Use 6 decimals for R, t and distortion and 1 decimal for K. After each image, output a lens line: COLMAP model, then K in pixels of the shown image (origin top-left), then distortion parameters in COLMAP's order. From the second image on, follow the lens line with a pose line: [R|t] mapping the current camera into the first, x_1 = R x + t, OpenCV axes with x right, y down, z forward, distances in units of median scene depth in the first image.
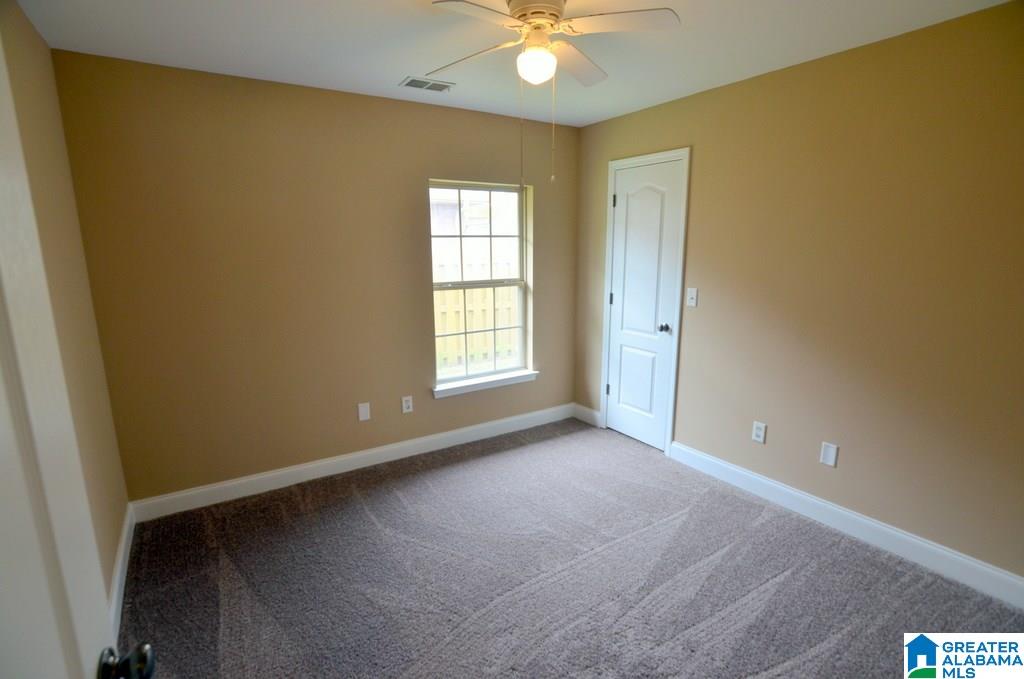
lens RADIAL K [[495.3, 0, 511.8], [0, 495.3, 348.1], [0, 0, 1]] dist [-0.029798, 0.002259]
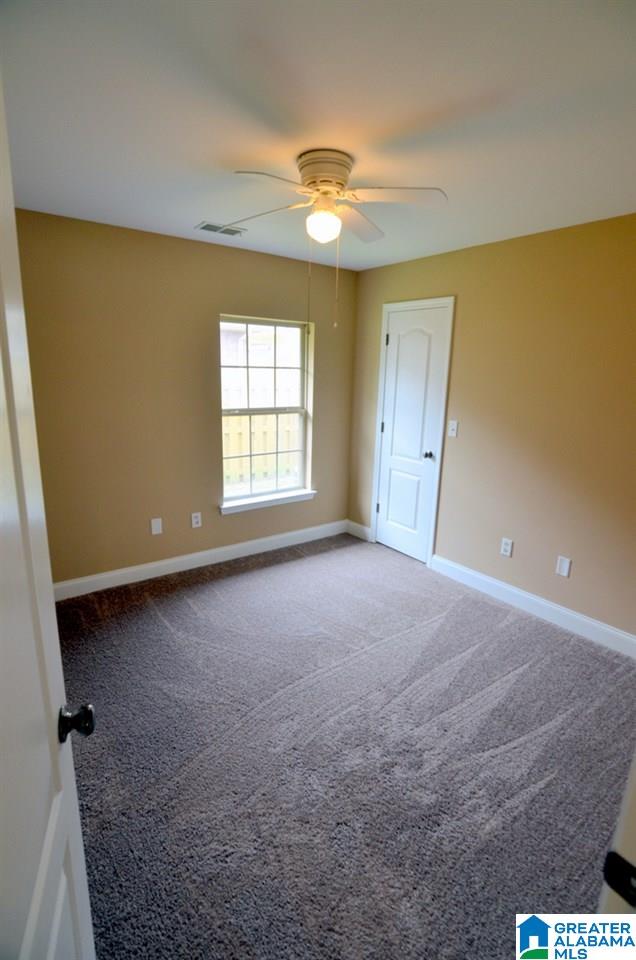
lens RADIAL K [[464.4, 0, 321.9], [0, 464.4, 478.0], [0, 0, 1]] dist [-0.029798, 0.002259]
pose [[0.997205, 0.015723, 0.073044, -0.014090], [-0.017539, 0.999551, 0.024286, -0.011144], [-0.072629, -0.025499, 0.997033, -0.051021]]
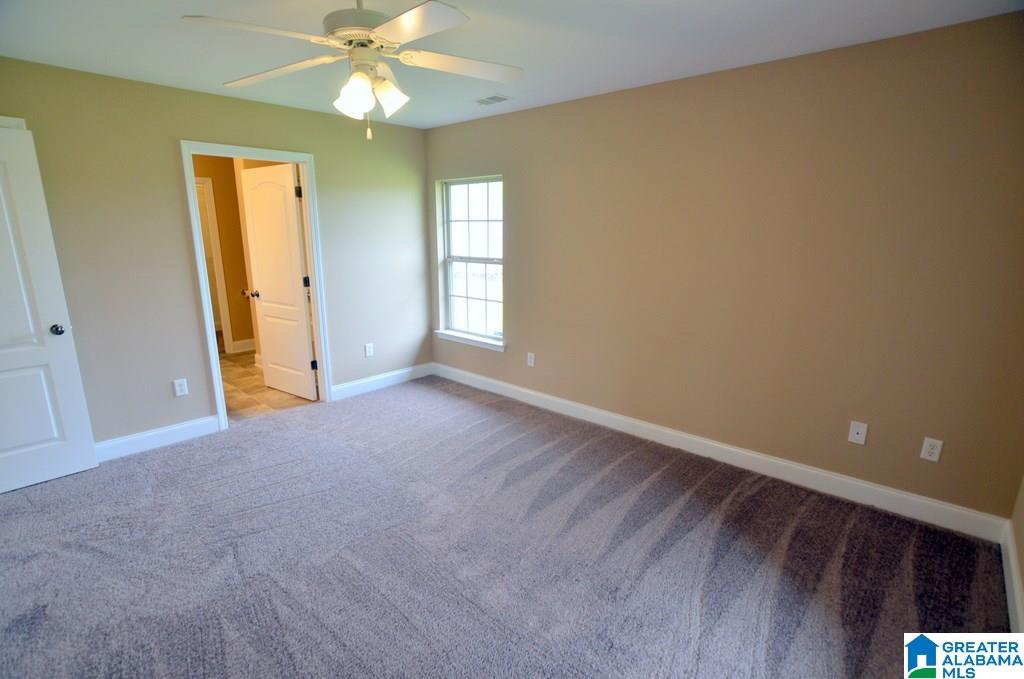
lens RADIAL K [[495.3, 0, 514.0], [0, 495.3, 340.6], [0, 0, 1]] dist [-0.029798, 0.002259]
pose [[0.274551, 0.221090, -0.935810, 1.553718], [-0.204534, 0.964365, 0.167829, -0.217252], [0.939568, 0.145327, 0.309988, 0.991999]]
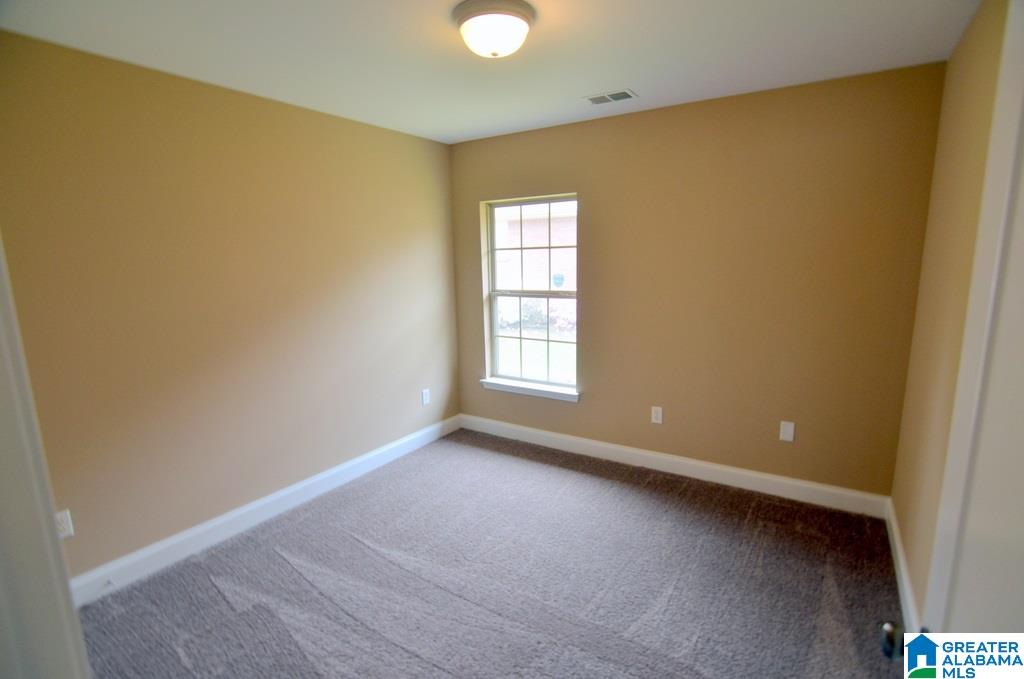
lens RADIAL K [[495.3, 0, 535.2], [0, 495.3, 344.8], [0, 0, 1]] dist [-0.029798, 0.002259]
pose [[0.418257, 0.160242, -0.894082, 1.190403], [-0.169081, 0.980847, 0.096695, -0.168749], [0.892453, 0.110729, 0.437341, 0.751212]]
